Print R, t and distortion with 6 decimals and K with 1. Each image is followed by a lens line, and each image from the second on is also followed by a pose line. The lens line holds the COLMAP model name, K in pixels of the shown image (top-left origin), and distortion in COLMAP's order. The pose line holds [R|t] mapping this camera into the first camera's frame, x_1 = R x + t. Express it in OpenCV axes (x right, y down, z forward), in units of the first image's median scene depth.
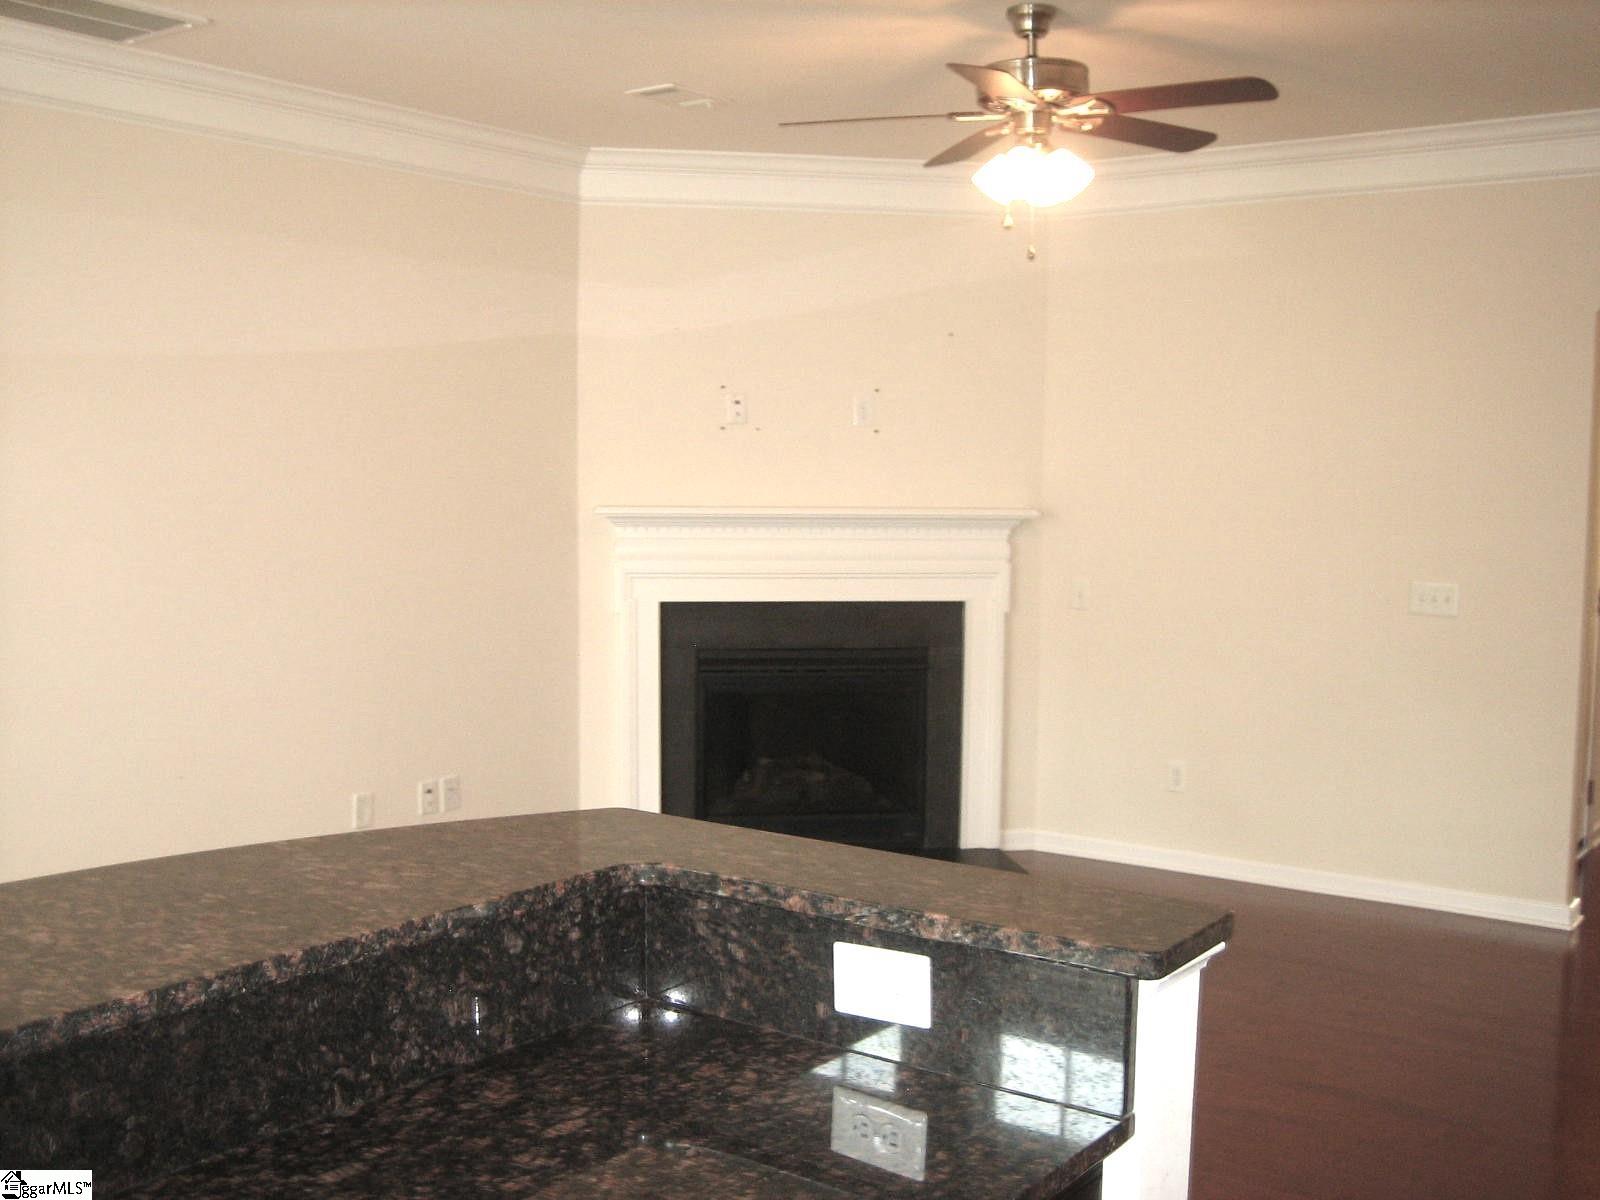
lens RADIAL K [[1641.1, 0, 800.0], [0, 1641.1, 600.0], [0, 0, 1]] dist [-0.133875, 0.169739]
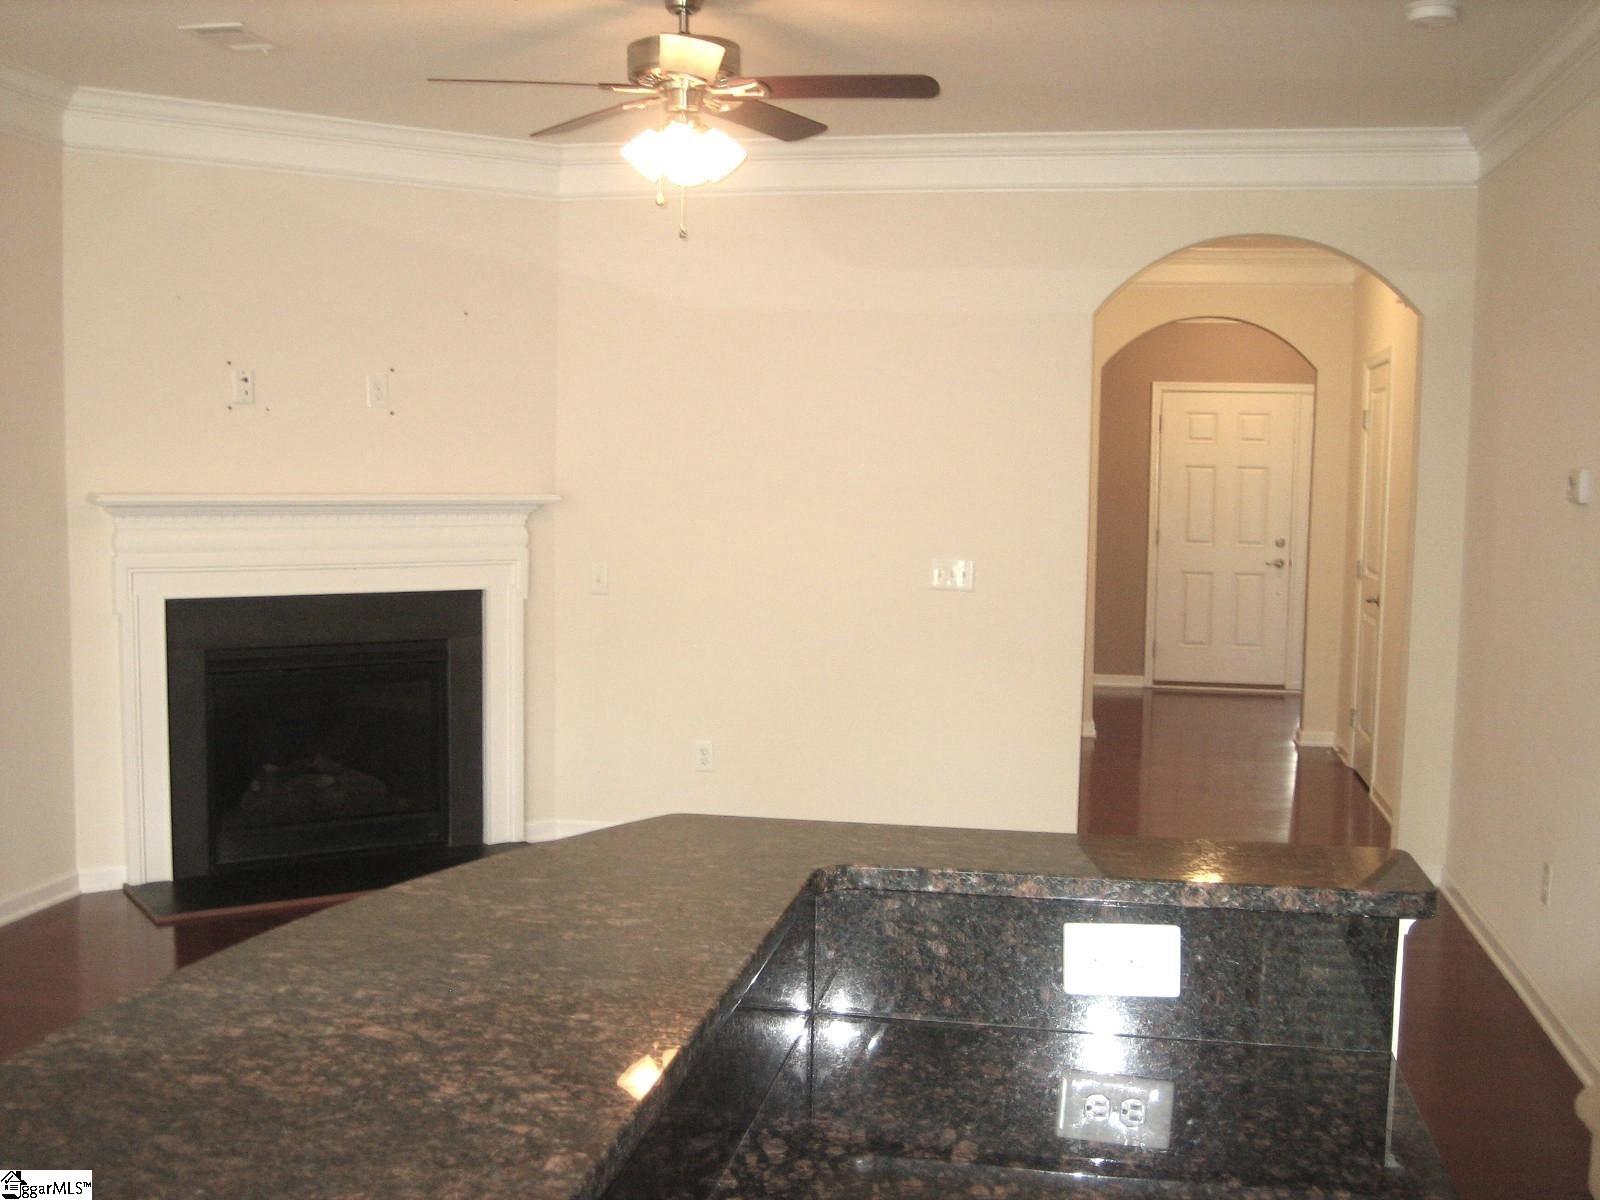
lens RADIAL K [[1641.1, 0, 800.0], [0, 1641.1, 600.0], [0, 0, 1]] dist [-0.133875, 0.169739]
pose [[0.909308, -0.031234, 0.414951, -0.213455], [0.027996, 0.999512, 0.013884, -0.001512], [-0.415182, -0.001008, 0.909738, 0.070792]]
